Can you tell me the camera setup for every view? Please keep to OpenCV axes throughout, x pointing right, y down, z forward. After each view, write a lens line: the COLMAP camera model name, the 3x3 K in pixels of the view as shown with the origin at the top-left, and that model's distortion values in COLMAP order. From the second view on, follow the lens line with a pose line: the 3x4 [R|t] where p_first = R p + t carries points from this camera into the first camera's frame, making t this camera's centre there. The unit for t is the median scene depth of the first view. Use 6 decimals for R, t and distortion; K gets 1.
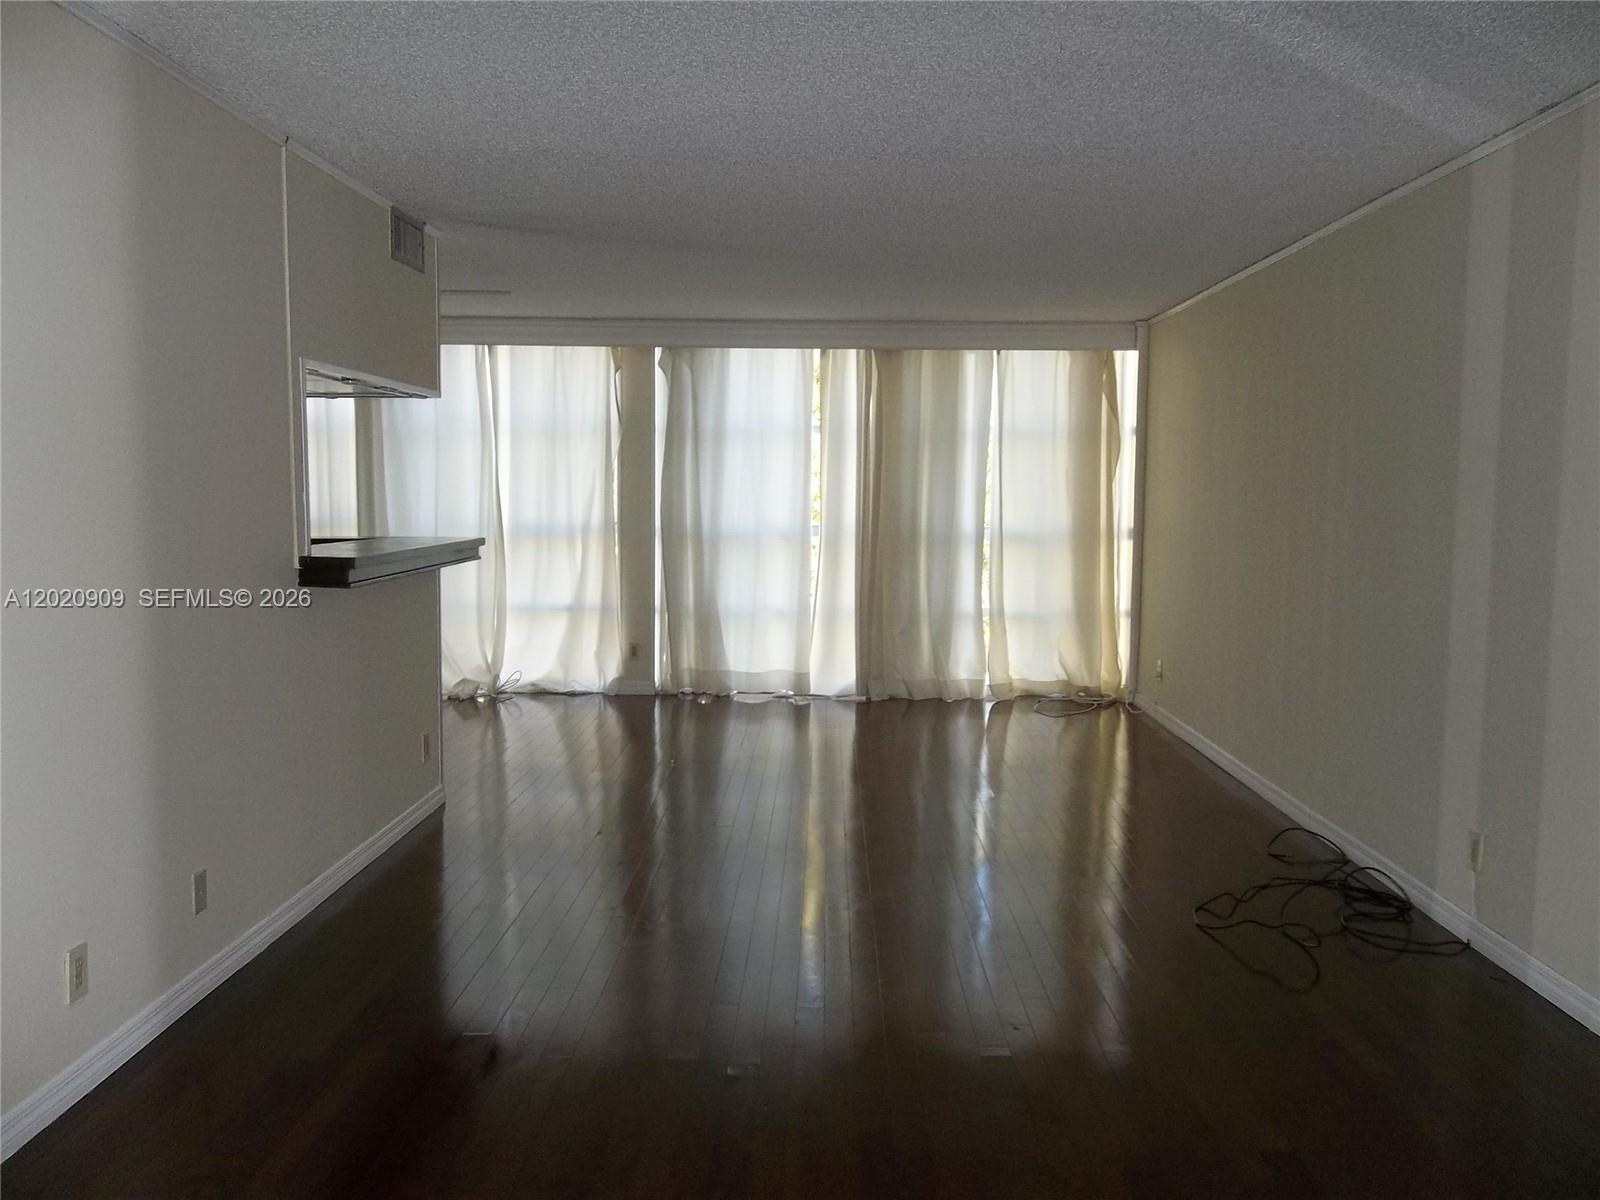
lens RADIAL K [[1299.2, 0, 800.0], [0, 1299.2, 600.0], [0, 0, 1]] dist [0.003198, 0.003511]
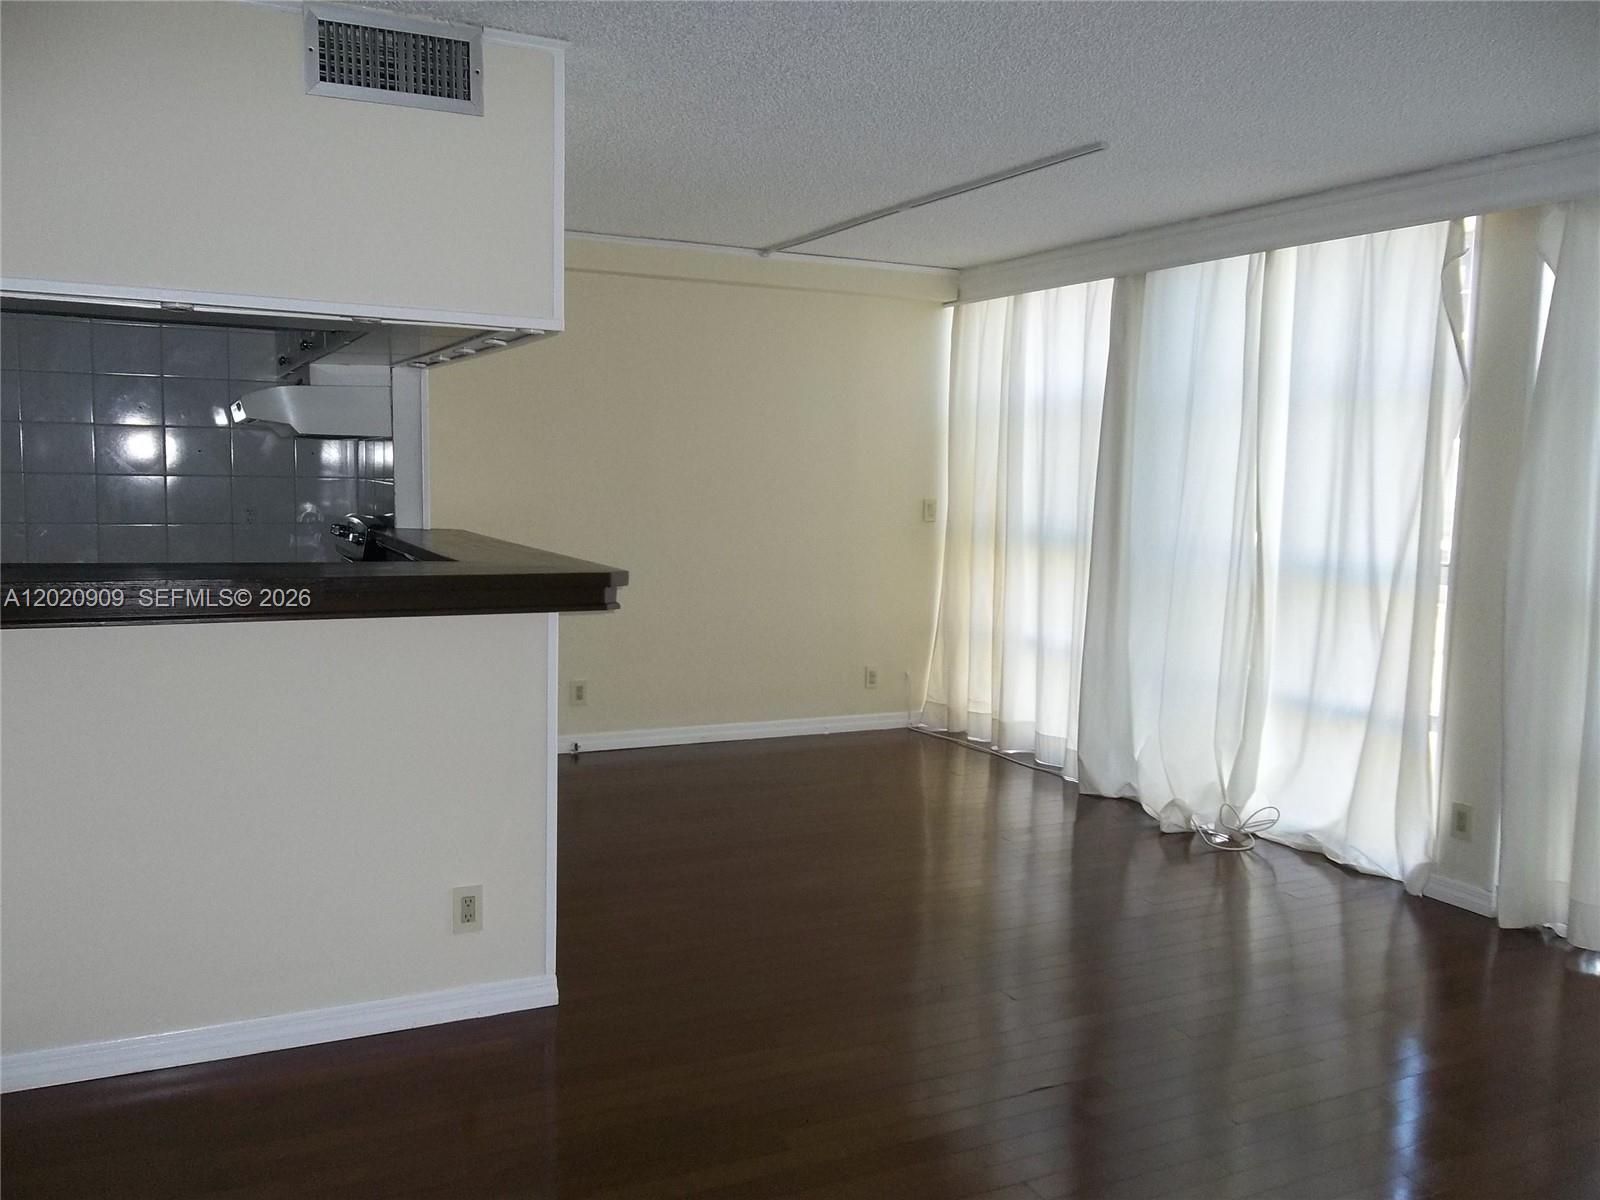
lens RADIAL K [[1299.2, 0, 800.0], [0, 1299.2, 600.0], [0, 0, 1]] dist [0.003198, 0.003511]
pose [[0.464798, 0.093865, -0.880427, 0.191886], [-0.097958, 0.993712, 0.054228, -0.048970], [0.879981, 0.061040, 0.471070, 0.533536]]
